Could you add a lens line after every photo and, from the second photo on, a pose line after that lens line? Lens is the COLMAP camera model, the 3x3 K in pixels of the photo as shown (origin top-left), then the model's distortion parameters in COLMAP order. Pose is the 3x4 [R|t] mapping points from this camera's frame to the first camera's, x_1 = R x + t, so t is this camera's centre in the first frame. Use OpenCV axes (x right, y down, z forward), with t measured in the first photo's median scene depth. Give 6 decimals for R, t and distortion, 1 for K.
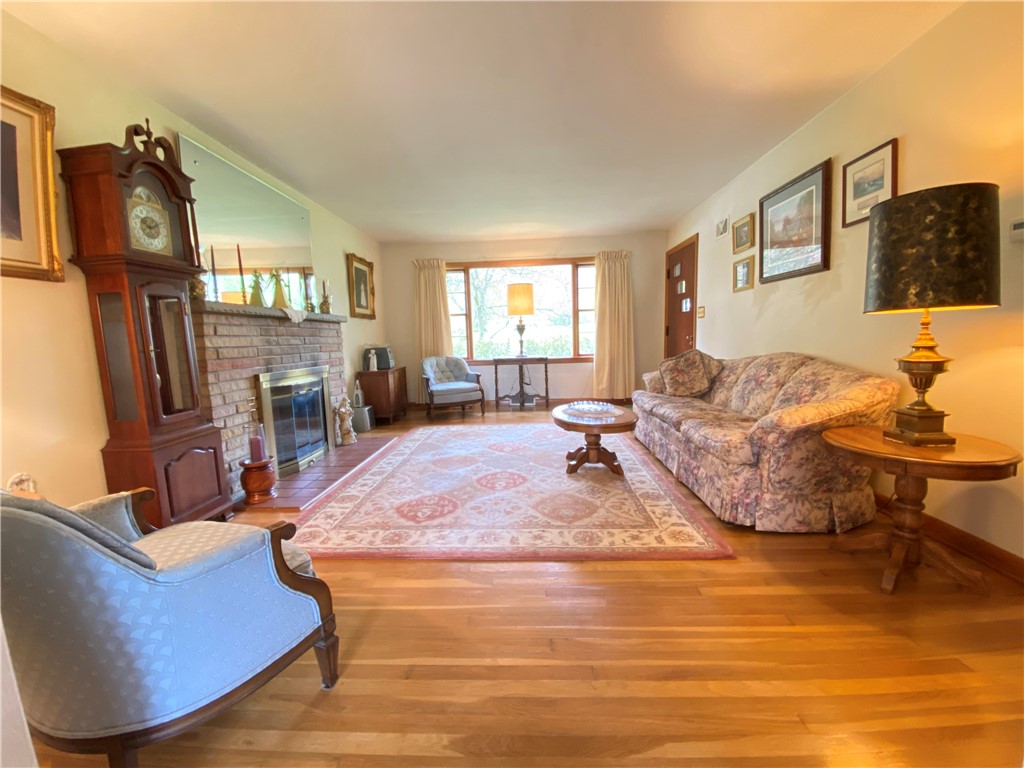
lens RADIAL K [[412.0, 0, 512.0], [0, 412.0, 384.0], [0, 0, 1]] dist [0.022696, -0.022075]
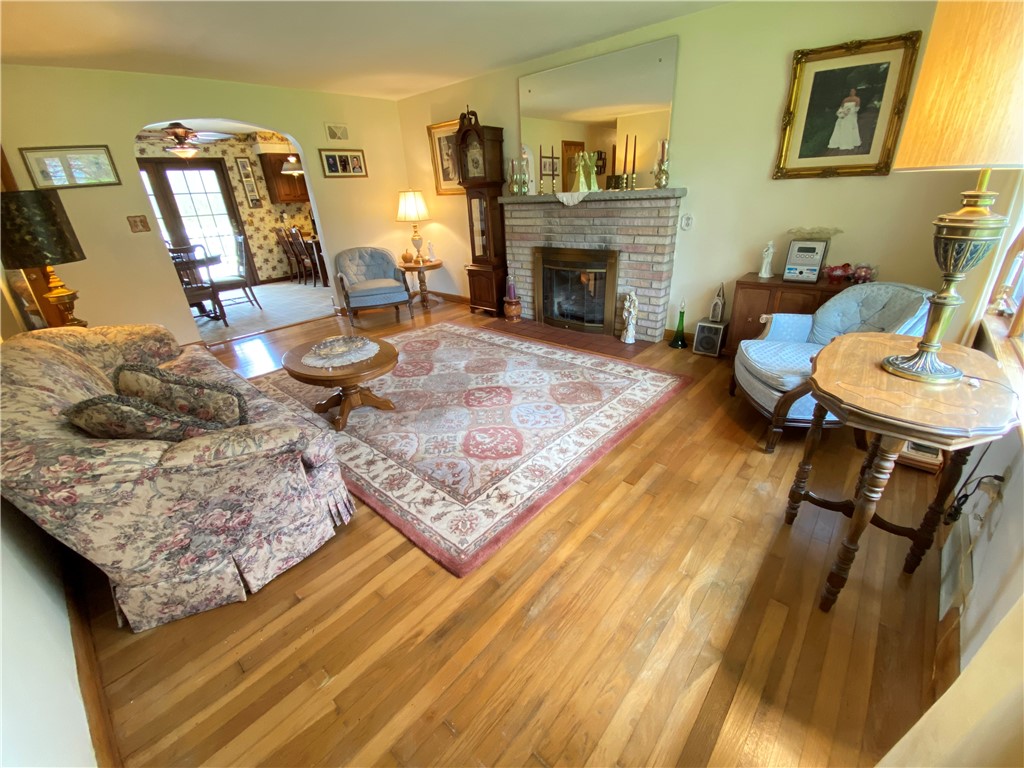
lens RADIAL K [[412.0, 0, 512.0], [0, 412.0, 384.0], [0, 0, 1]] dist [0.022696, -0.022075]
pose [[-0.628713, 0.379605, -0.678690, 0.643305], [-0.016395, 0.866094, 0.499612, -0.342537], [0.777465, 0.325239, -0.538301, 1.950261]]
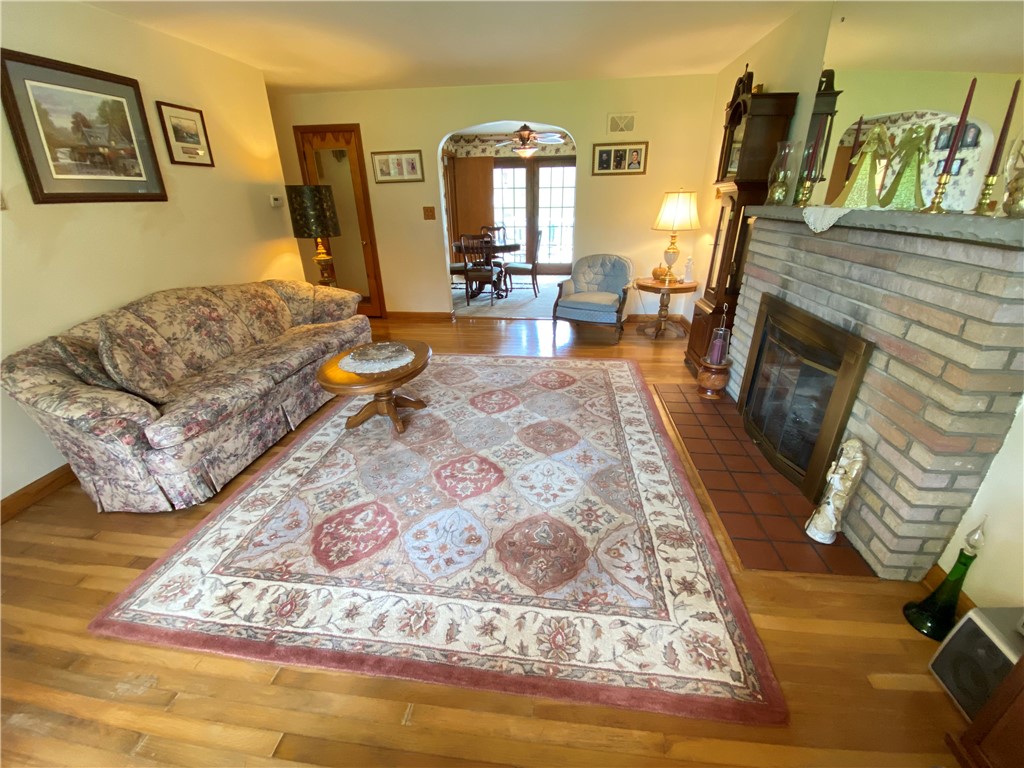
lens RADIAL K [[407.4, 0, 512.0], [0, 407.4, 384.0], [0, 0, 1]] dist [0.026271, -0.031387]
pose [[-0.996750, 0.011800, 0.079688, -0.158560], [0.050213, 0.864535, 0.500057, -0.321523], [-0.062993, 0.502433, -0.862318, 1.922396]]
